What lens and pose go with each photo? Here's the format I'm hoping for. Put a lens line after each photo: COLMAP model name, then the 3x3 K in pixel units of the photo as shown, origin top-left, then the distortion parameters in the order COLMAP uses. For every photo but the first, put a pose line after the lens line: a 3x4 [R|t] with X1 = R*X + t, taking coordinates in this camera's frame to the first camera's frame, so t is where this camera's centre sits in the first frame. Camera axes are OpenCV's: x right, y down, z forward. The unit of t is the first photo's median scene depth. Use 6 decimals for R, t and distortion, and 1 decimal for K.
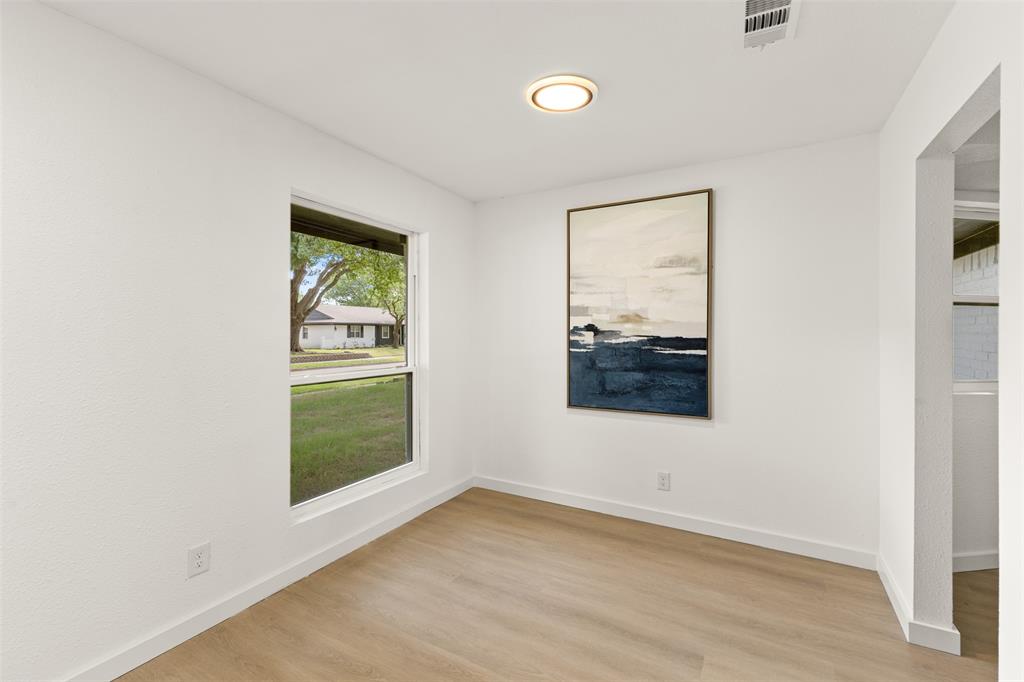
lens RADIAL K [[446.6, 0, 514.0], [0, 446.6, 334.1], [0, 0, 1]] dist [0.009108, 0.000224]
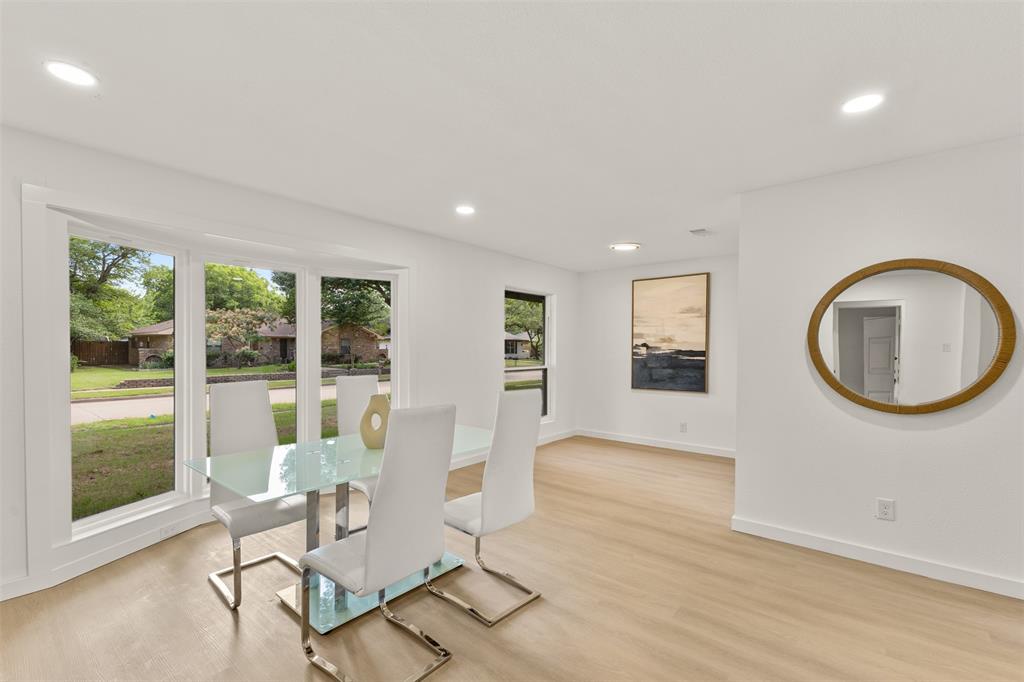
lens RADIAL K [[446.6, 0, 517.7], [0, 446.6, 354.3], [0, 0, 1]] dist [0.009108, 0.000224]
pose [[0.984653, 0.009576, -0.174263, -0.021928], [-0.008166, 0.999928, 0.008802, 0.012570], [0.174335, -0.007244, 0.984660, -0.934256]]
